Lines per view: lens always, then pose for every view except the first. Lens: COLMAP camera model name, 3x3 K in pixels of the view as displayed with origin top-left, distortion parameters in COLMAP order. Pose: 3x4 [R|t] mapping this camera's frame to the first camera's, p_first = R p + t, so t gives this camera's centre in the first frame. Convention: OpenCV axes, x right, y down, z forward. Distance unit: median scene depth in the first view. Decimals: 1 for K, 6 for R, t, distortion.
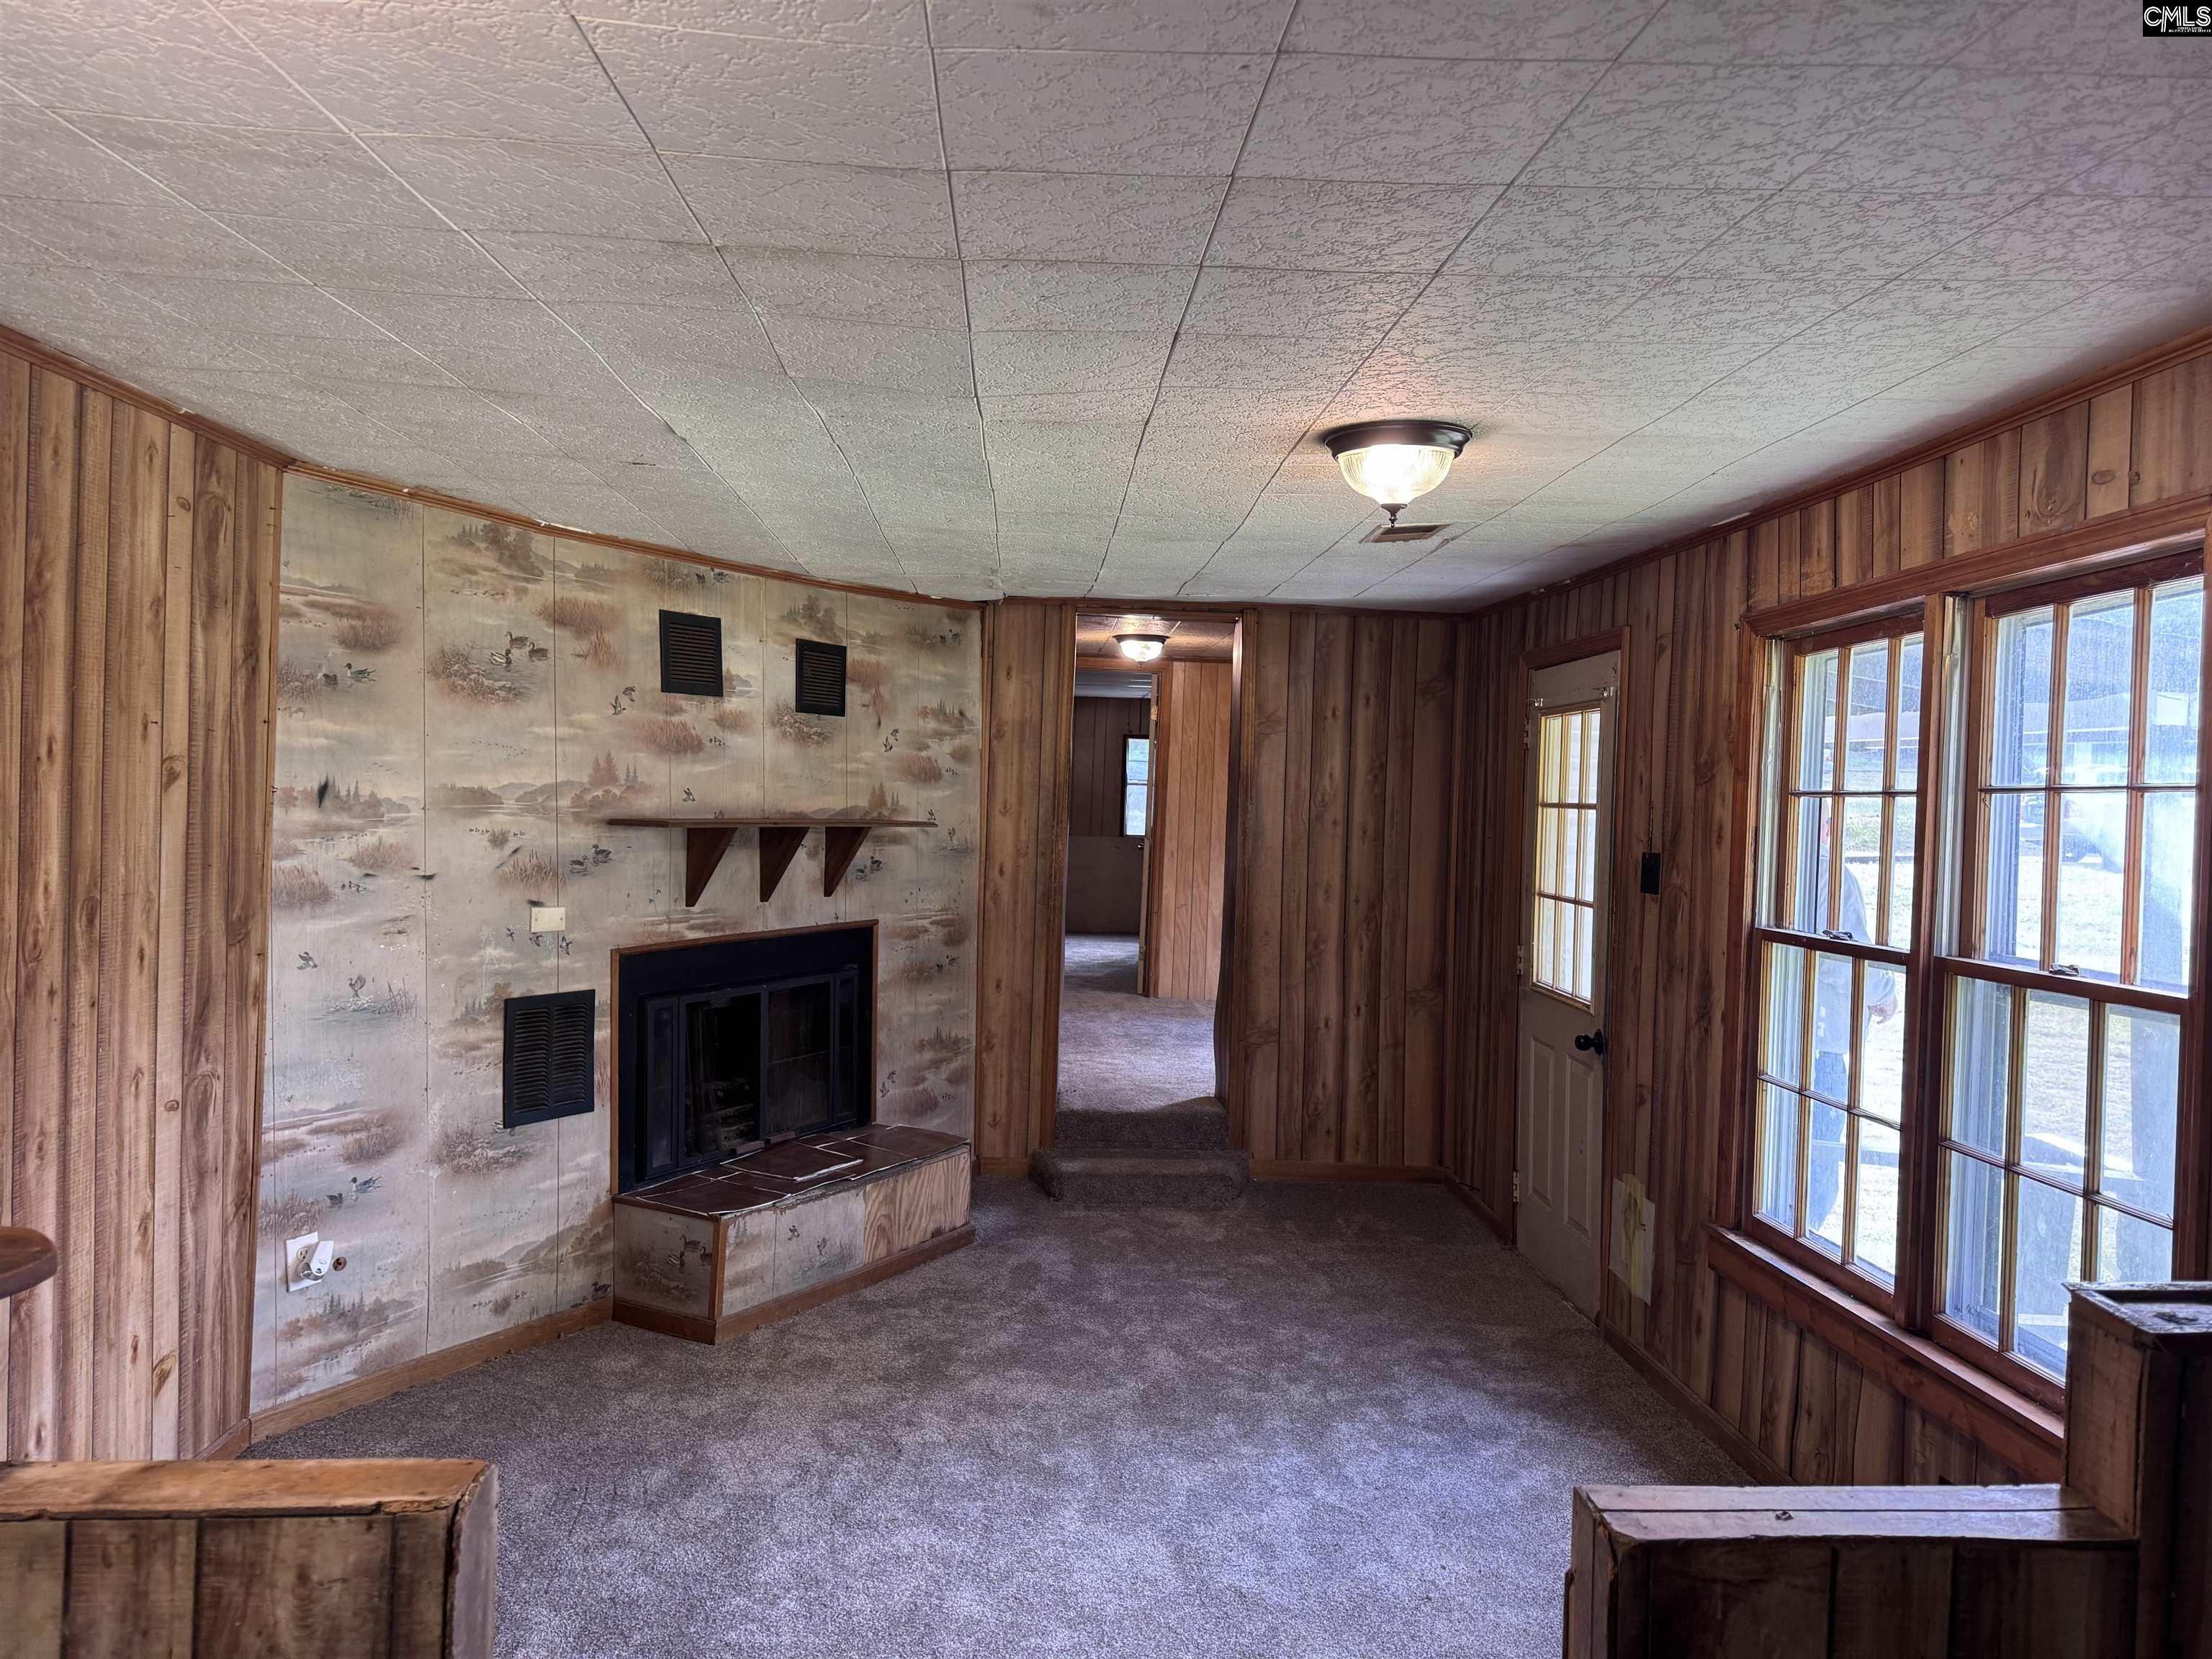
lens RADIAL K [[1573.8, 0, 1106.0], [0, 1573.8, 829.5], [0, 0, 1]] dist [0.003418, -0.001626]
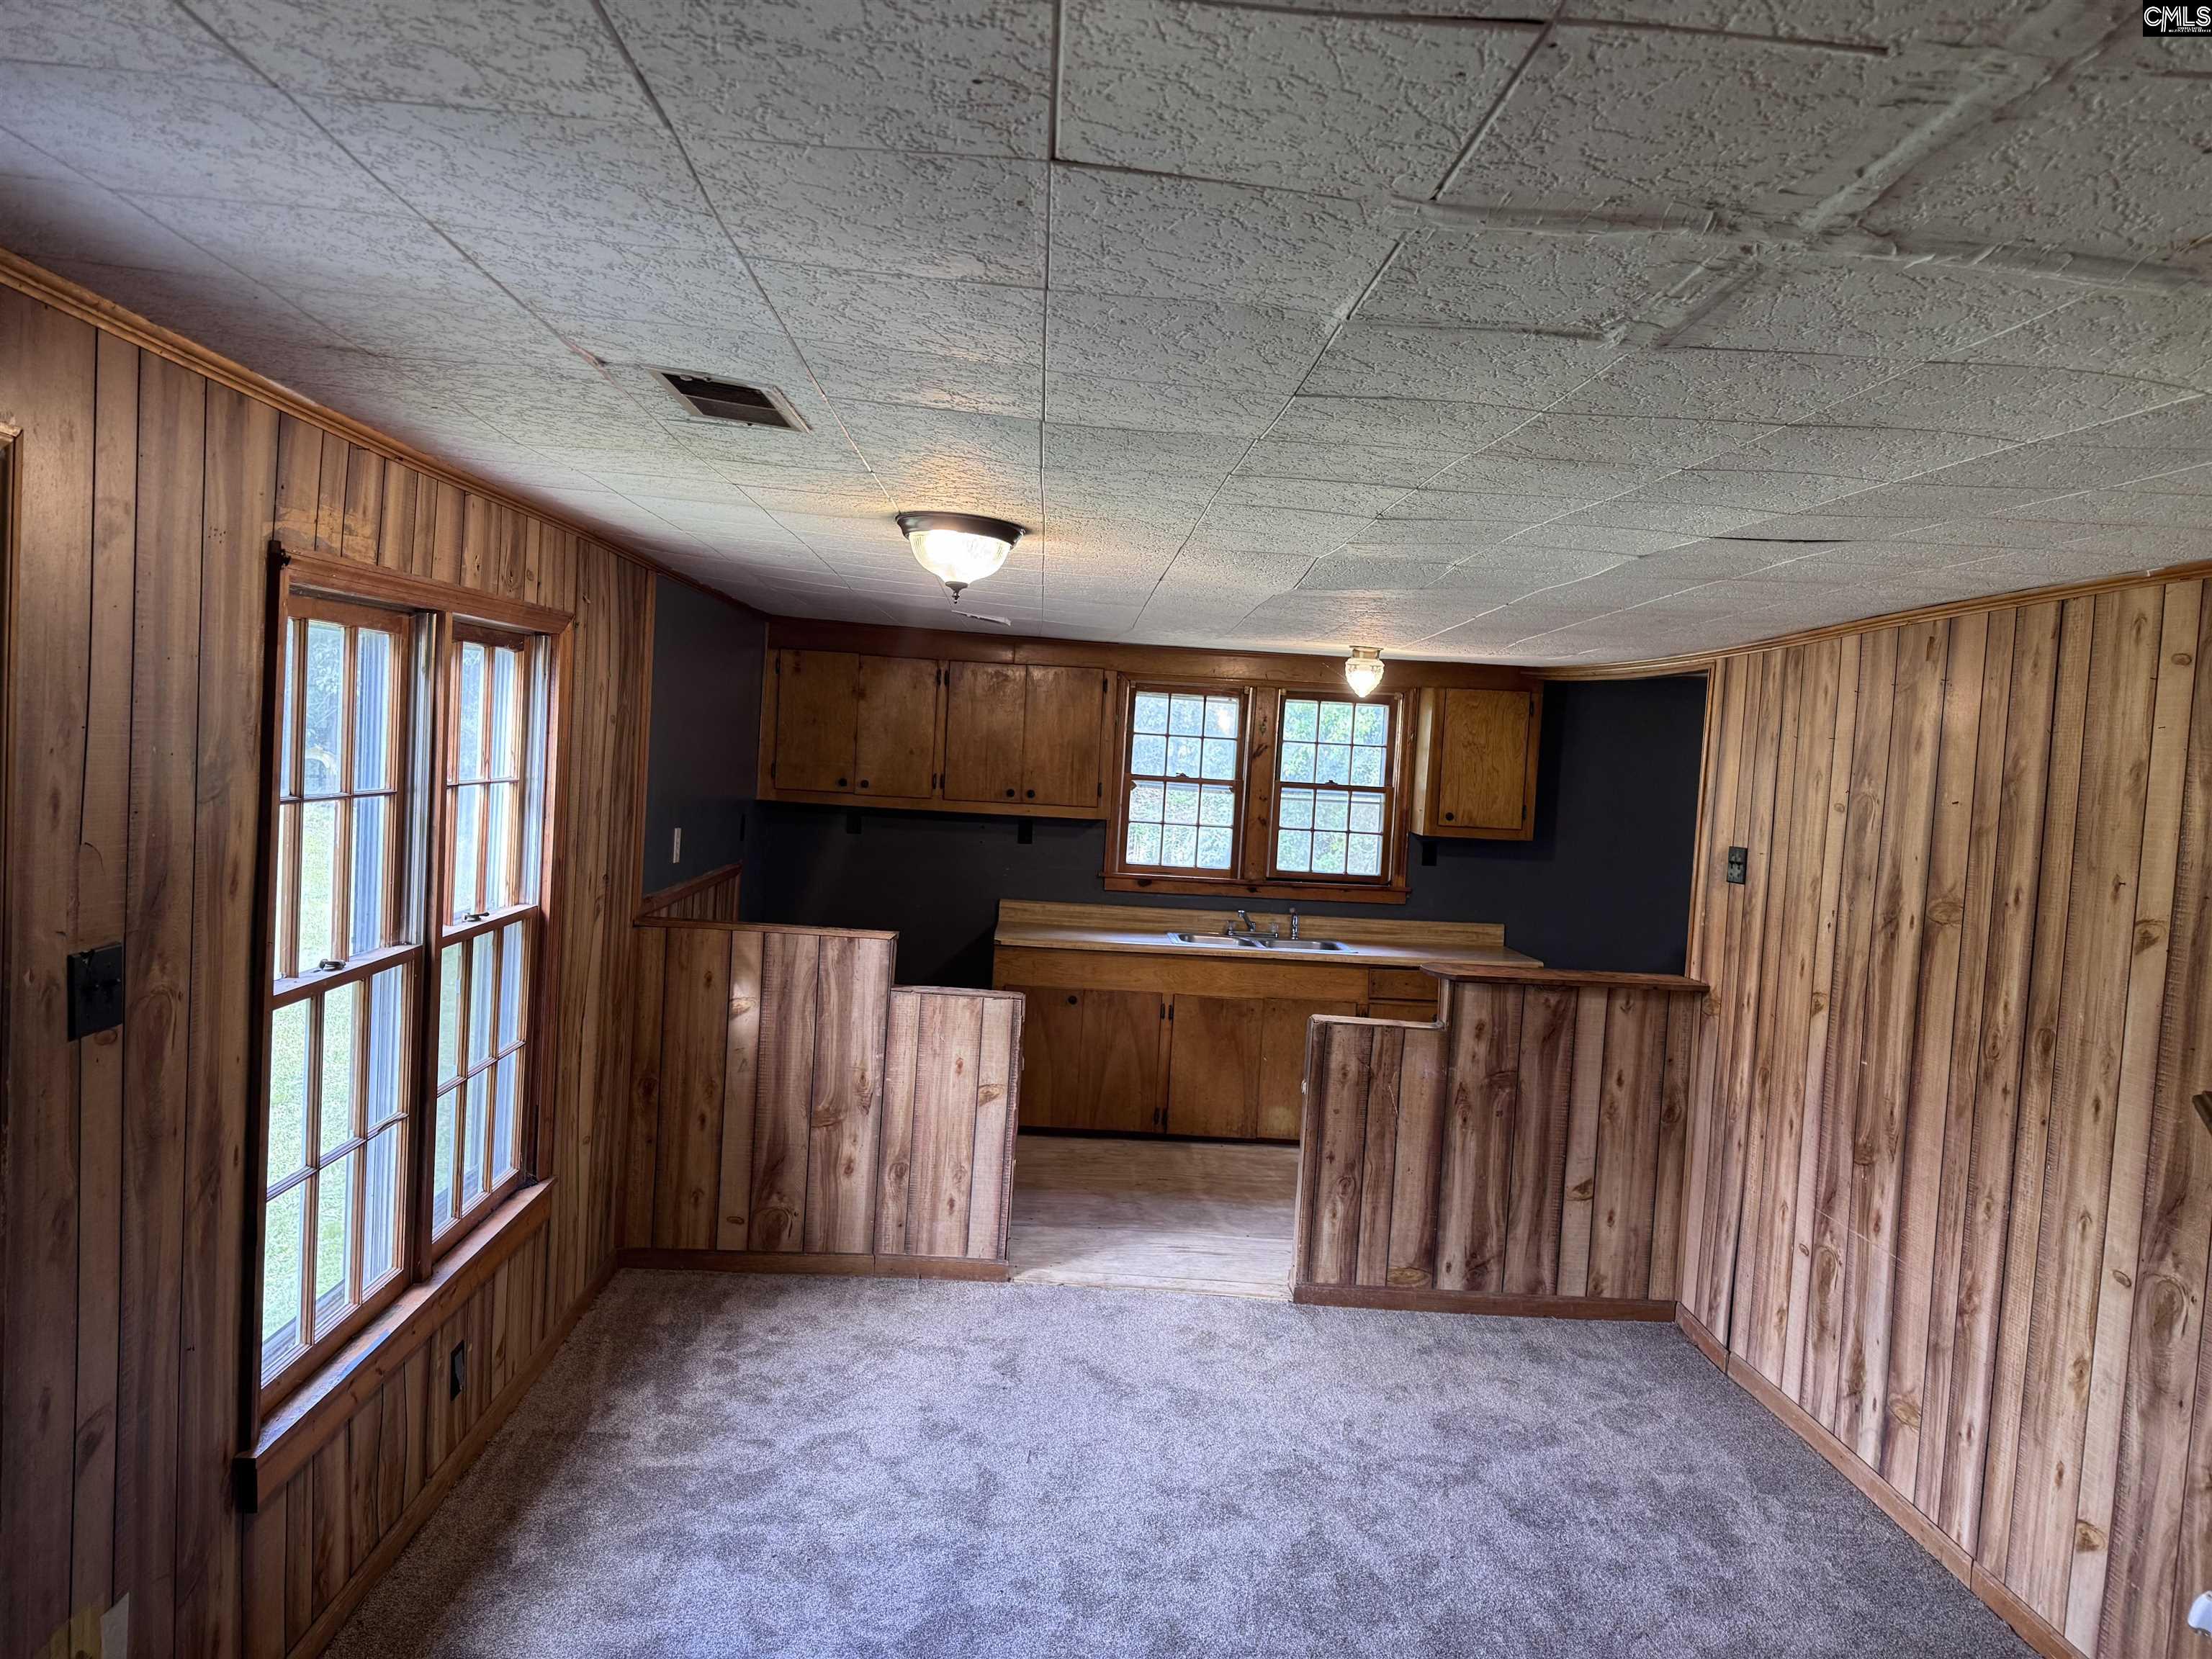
lens RADIAL K [[1573.8, 0, 1106.0], [0, 1573.8, 829.5], [0, 0, 1]] dist [0.003418, -0.001626]
pose [[-0.995737, -0.091539, 0.011324, 0.047630], [-0.090480, 0.993229, 0.072869, -0.120601], [-0.017918, 0.071534, -0.997277, 2.077542]]
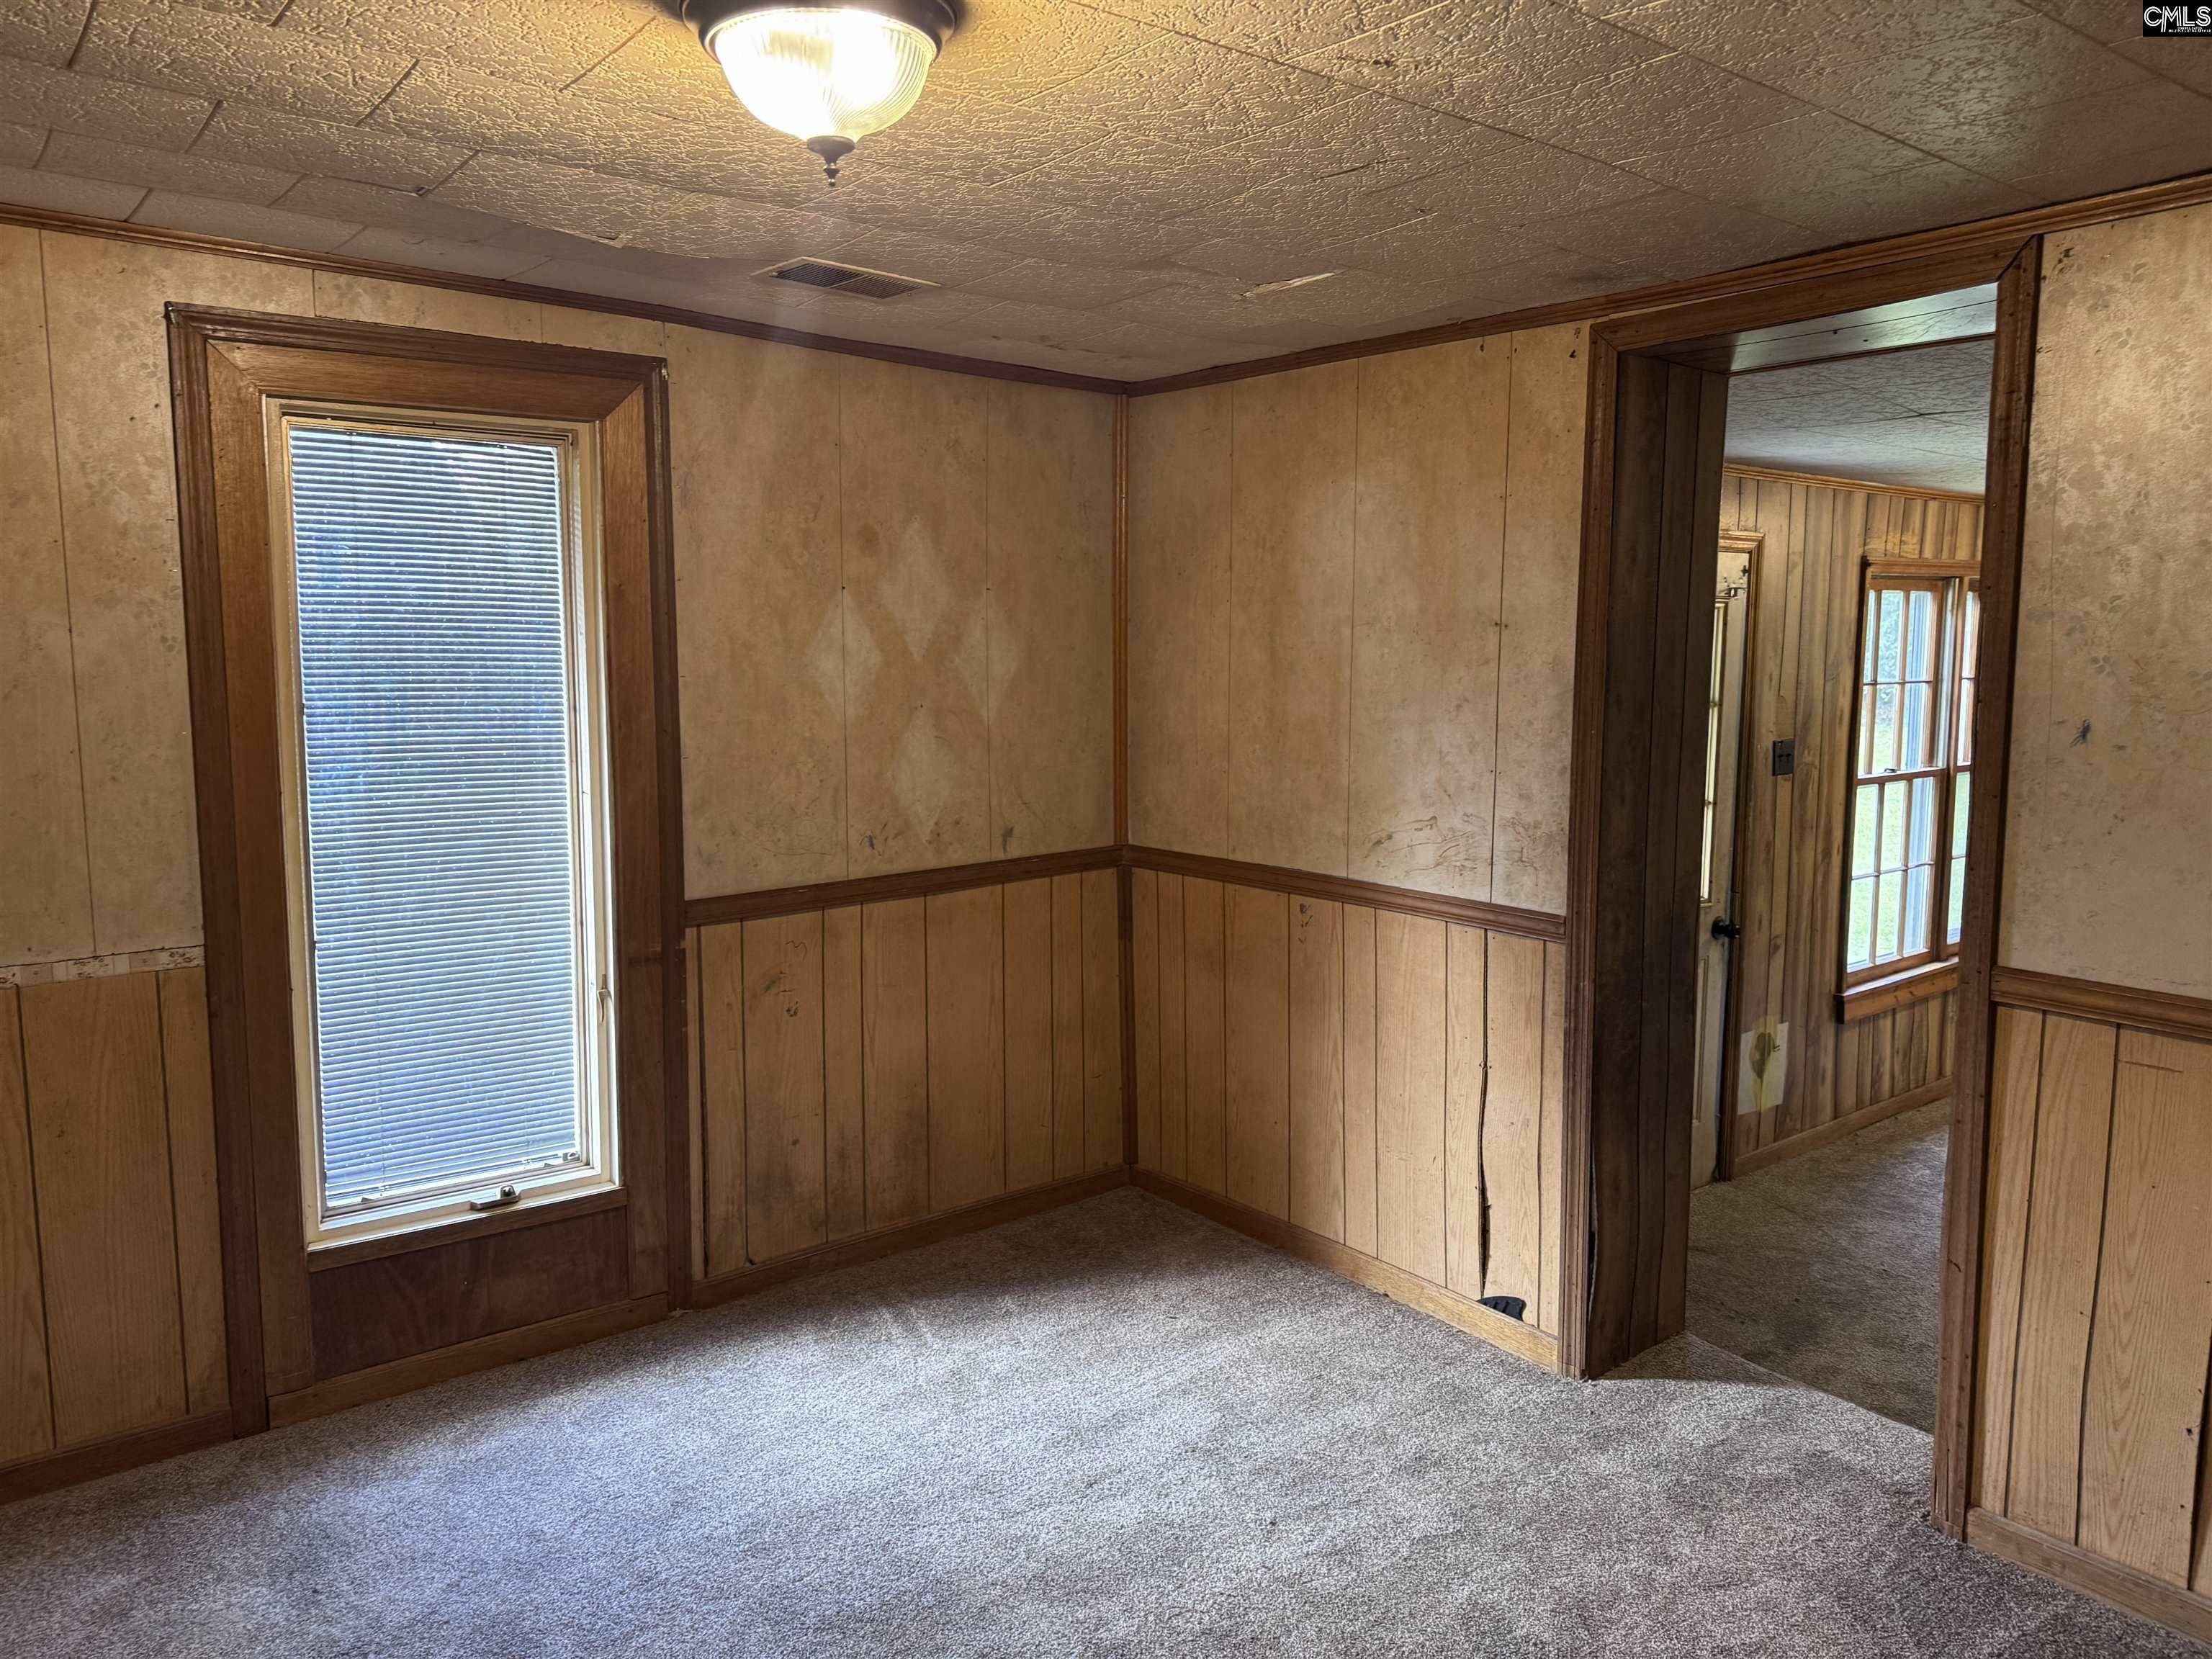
lens RADIAL K [[1573.8, 0, 1106.0], [0, 1573.8, 829.5], [0, 0, 1]] dist [0.003418, -0.001626]
pose [[-0.565500, -0.130447, 0.814367, -0.470381], [-0.001146, 0.987536, 0.157390, -0.145768], [-0.824748, 0.088071, -0.558601, 2.927535]]
